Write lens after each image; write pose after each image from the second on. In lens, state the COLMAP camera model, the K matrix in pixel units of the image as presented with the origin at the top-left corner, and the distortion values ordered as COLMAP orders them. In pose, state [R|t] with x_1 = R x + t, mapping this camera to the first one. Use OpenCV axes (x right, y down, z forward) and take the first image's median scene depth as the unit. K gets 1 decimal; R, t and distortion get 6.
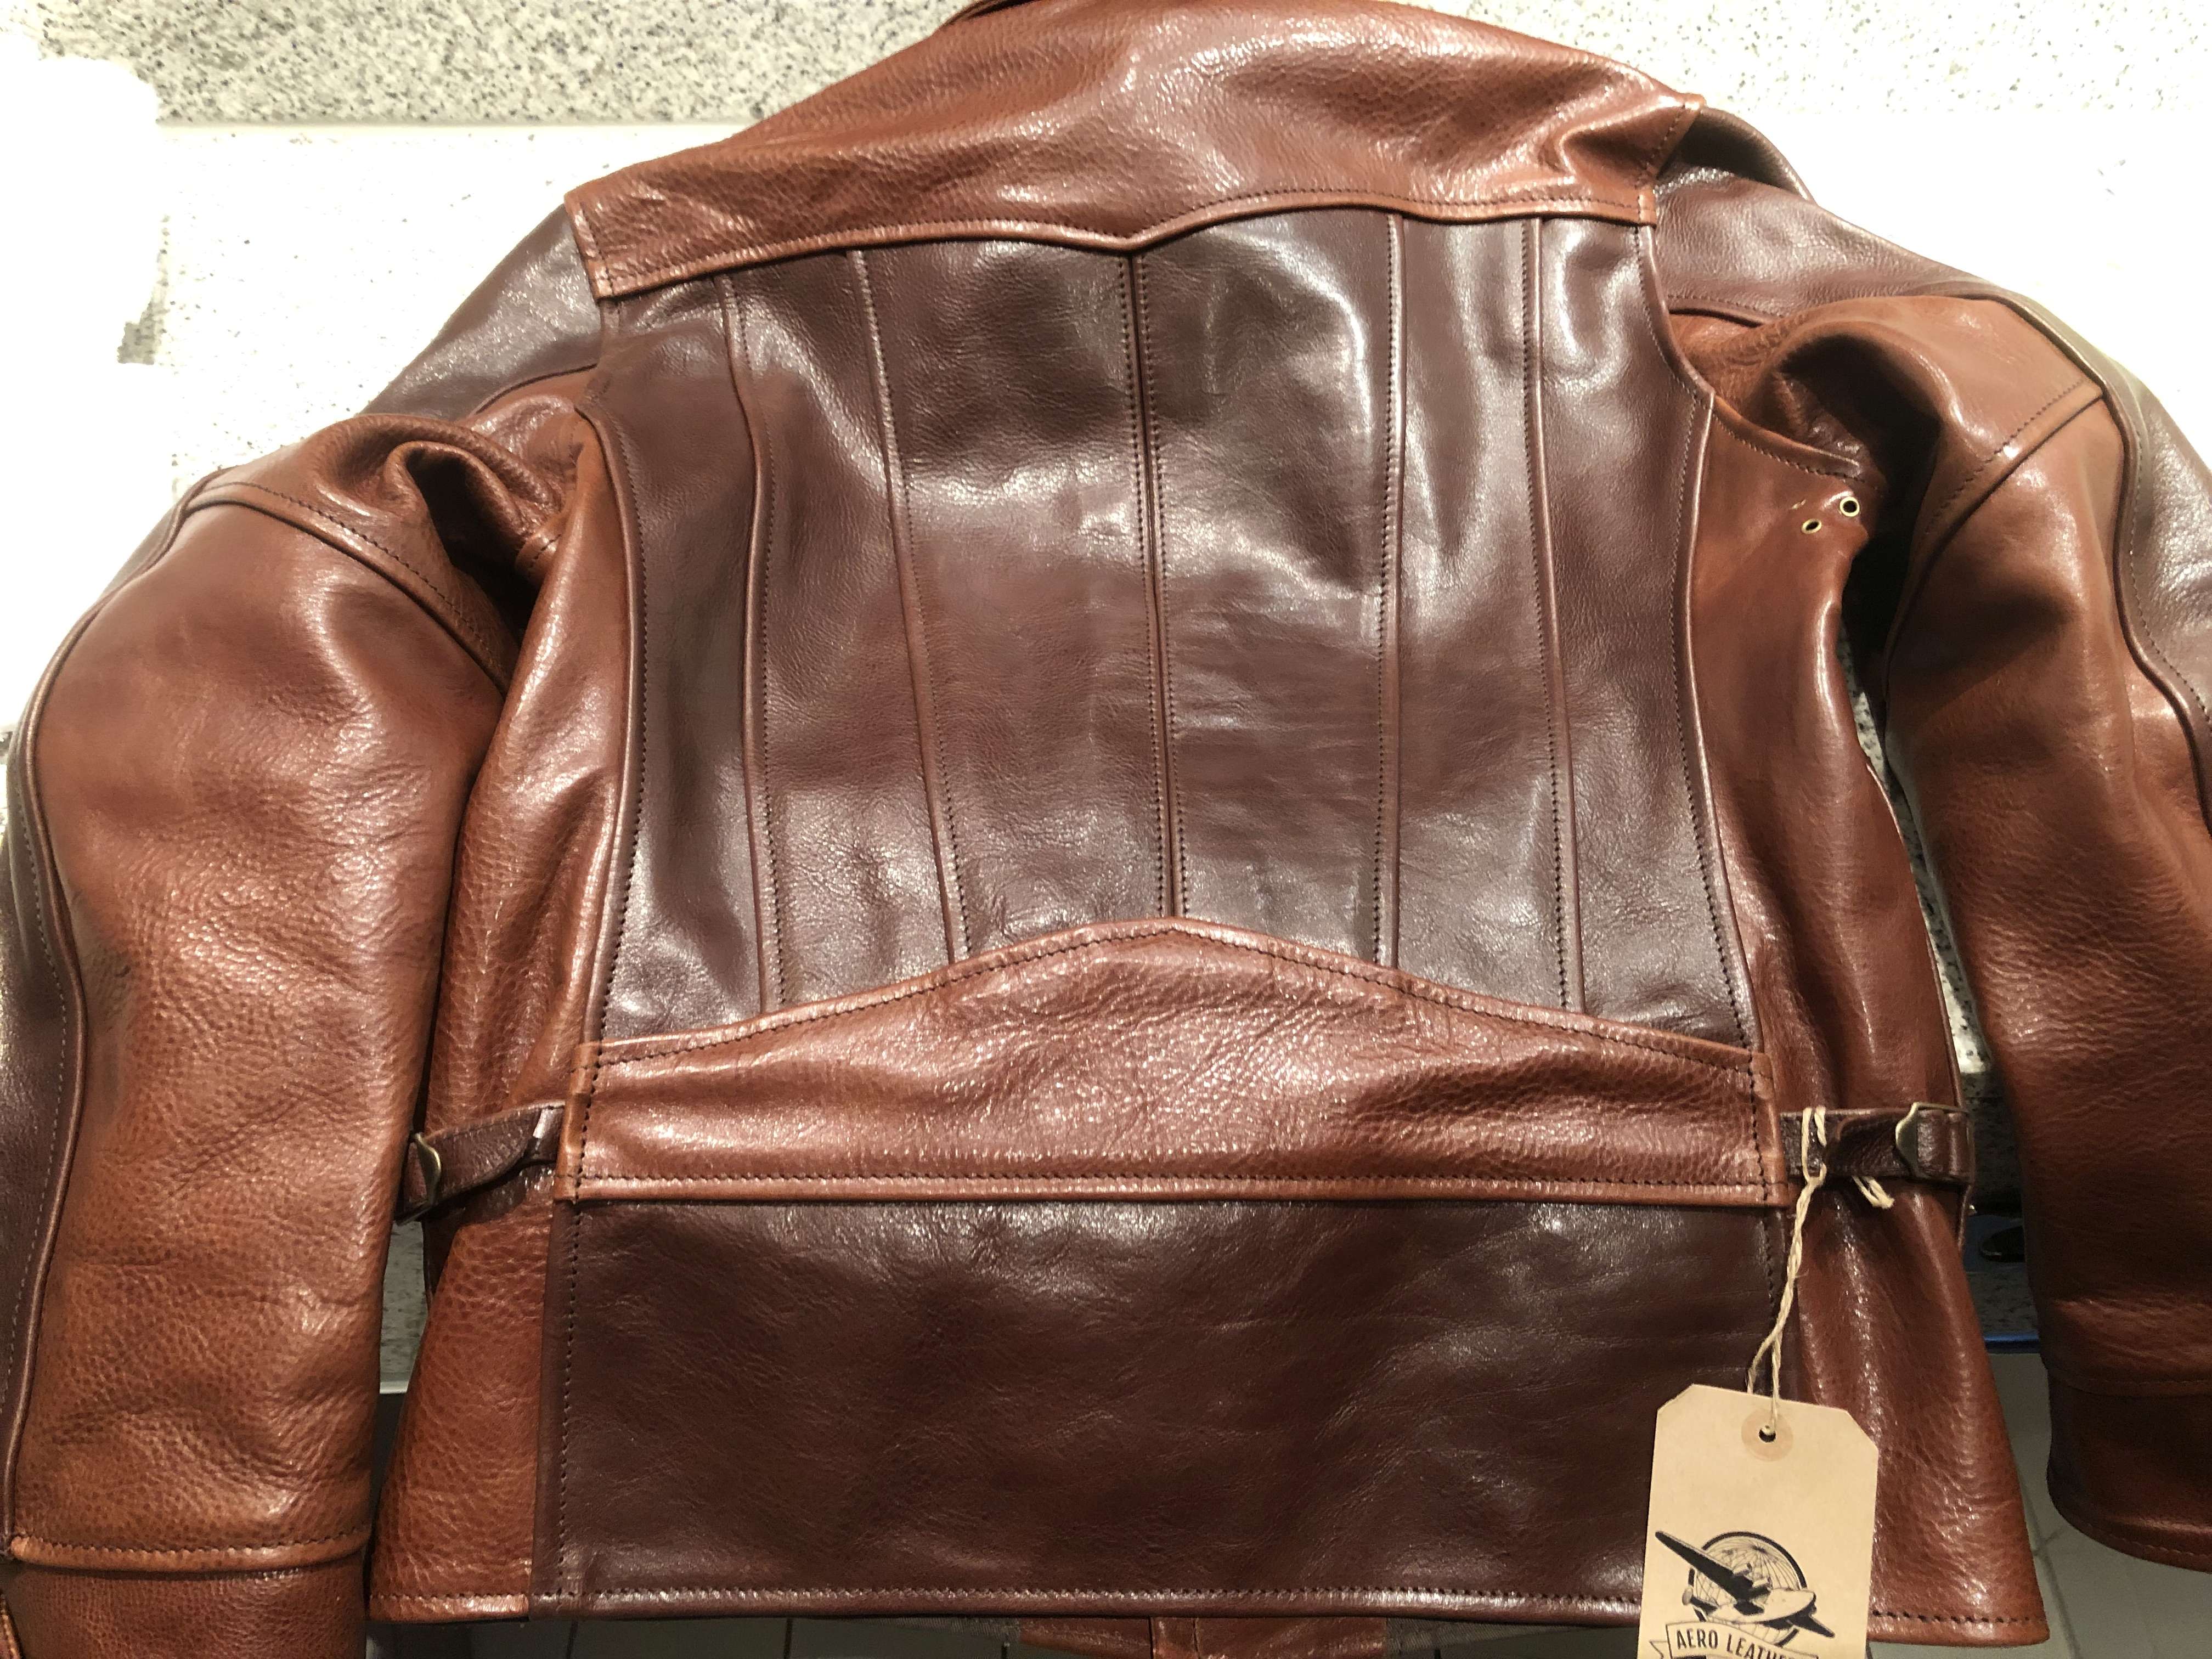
lens RADIAL K [[1813.6, 0, 1122.2], [0, 1813.6, 805.5], [0, 0, 1]] dist [-0.000917, 0.019512]
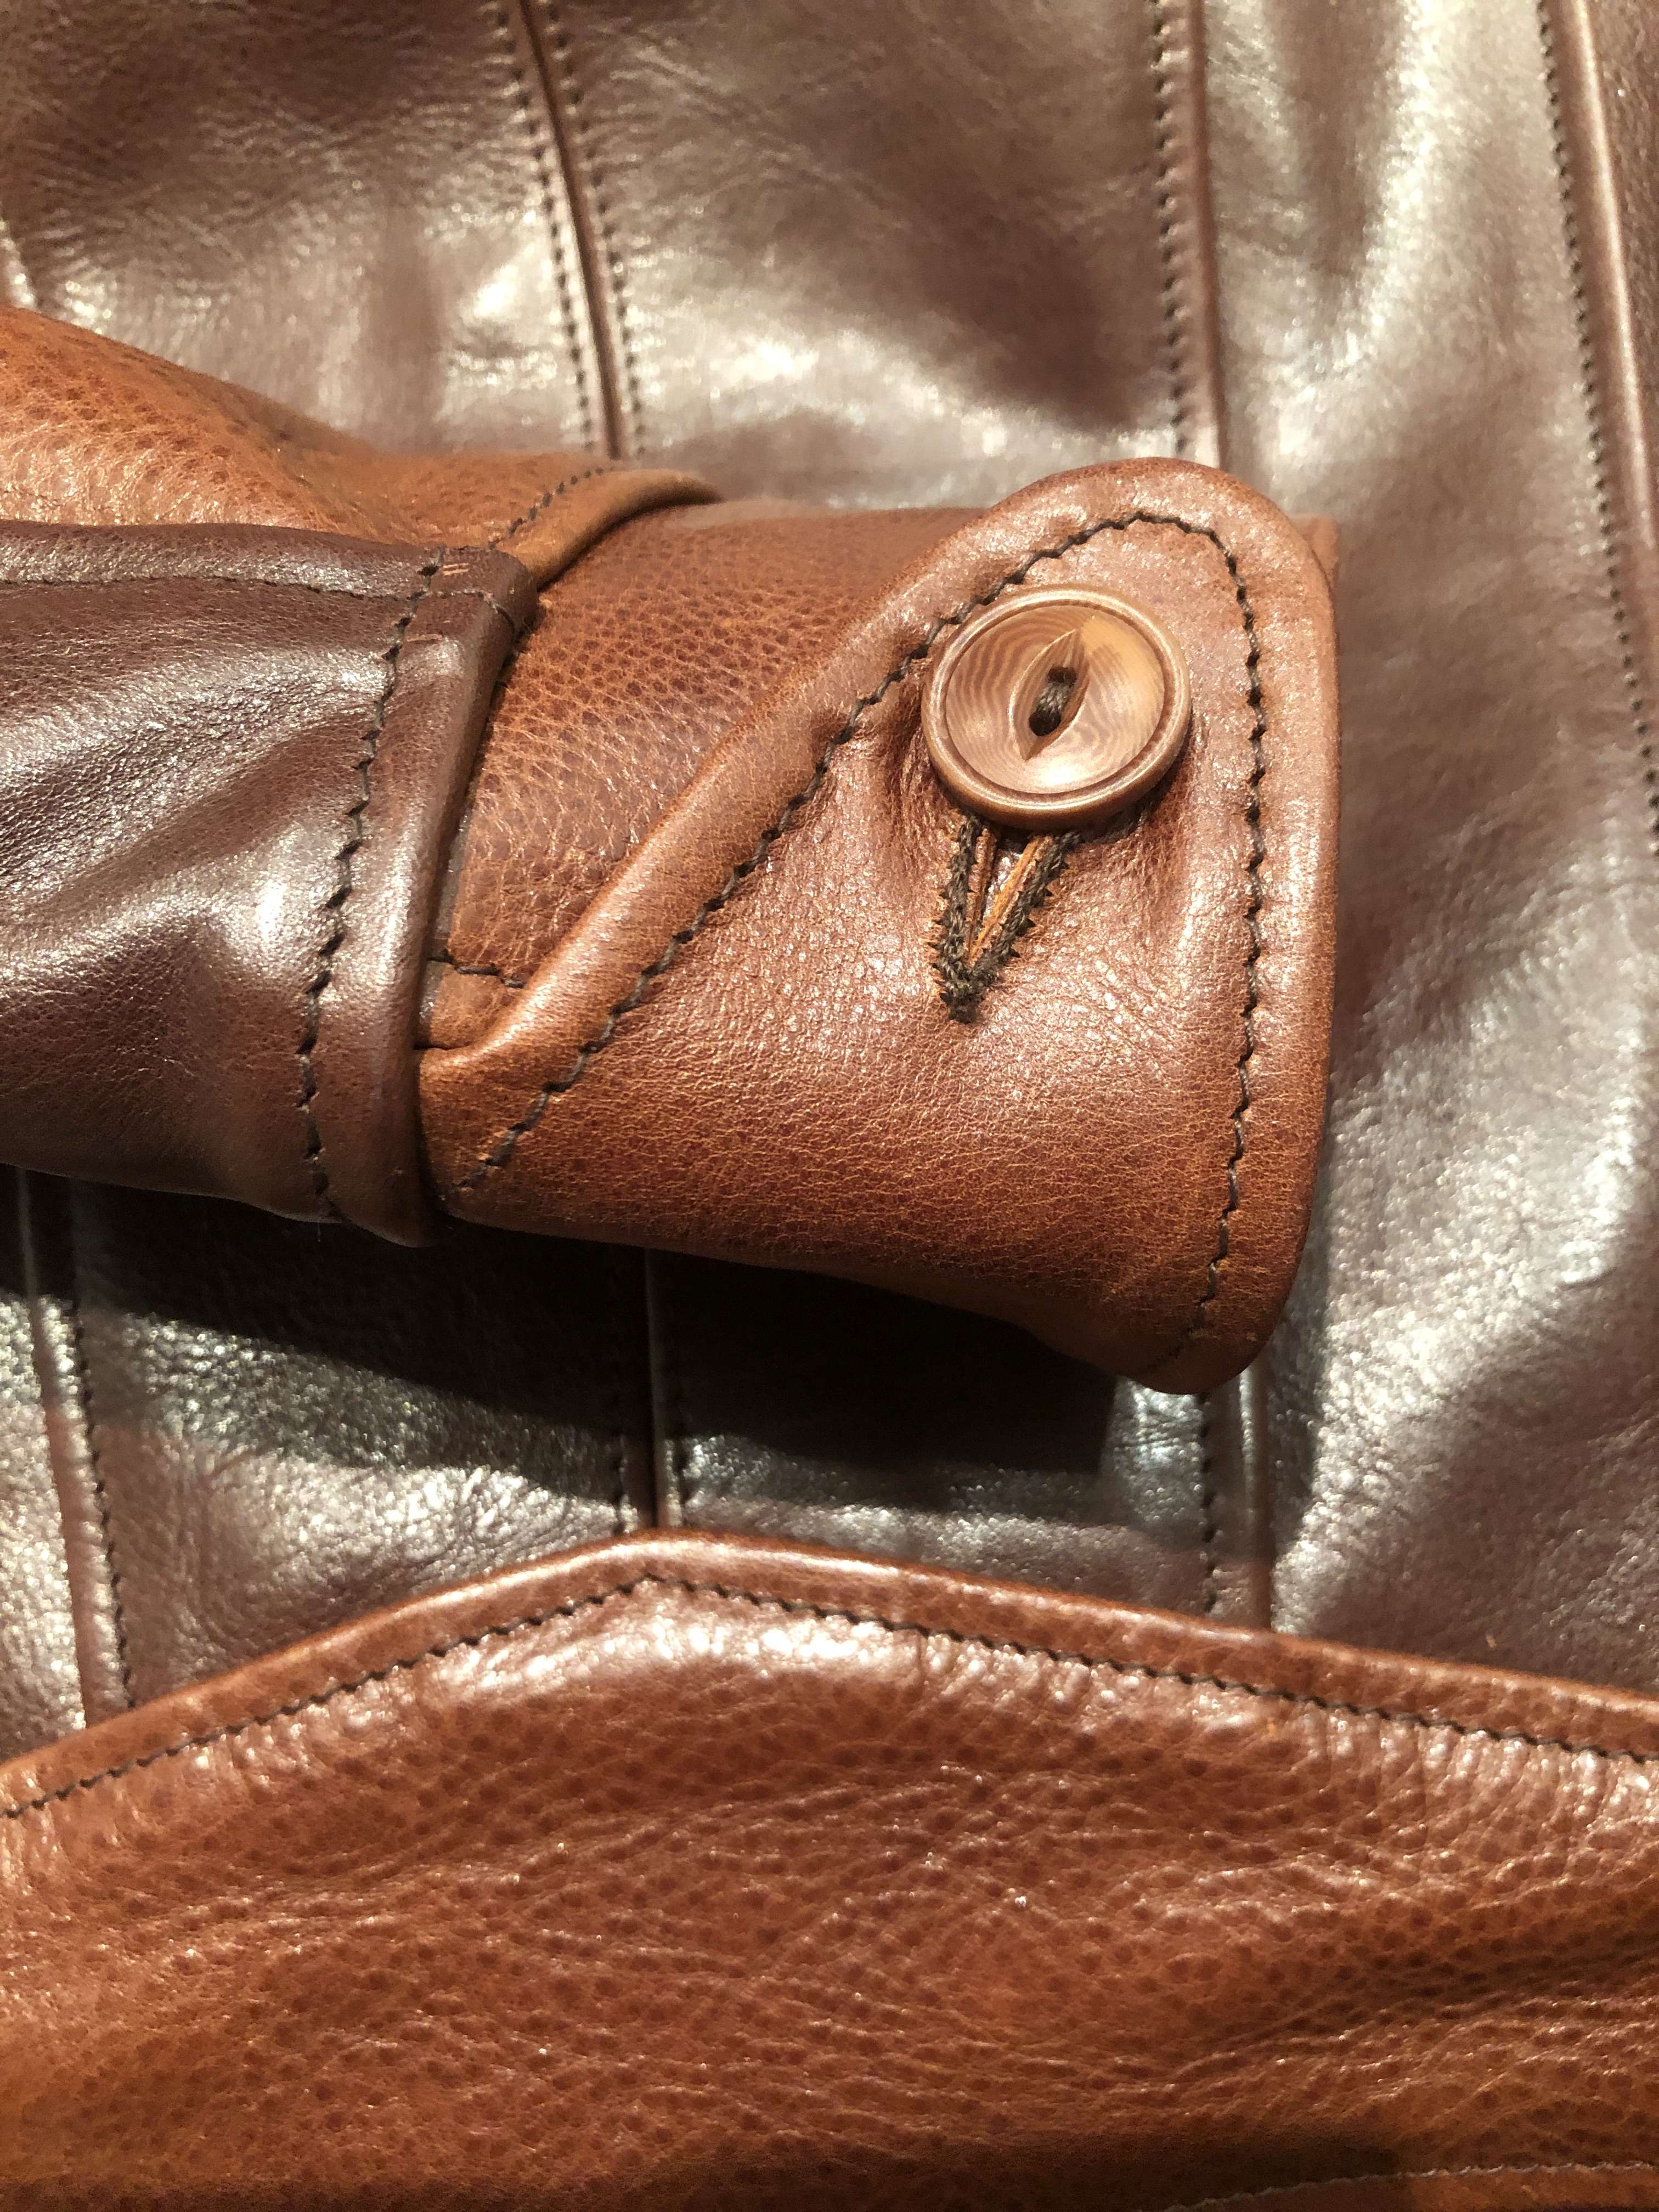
lens RADIAL K [[1813.6, 0, 811.3], [0, 1813.6, 1099.6], [0, 0, 1]] dist [-0.000917, 0.019512]
pose [[0.987261, -0.105954, -0.118696, 0.092953], [0.140213, 0.931976, 0.334306, -0.116262], [0.075201, -0.346690, 0.934960, 0.550455]]
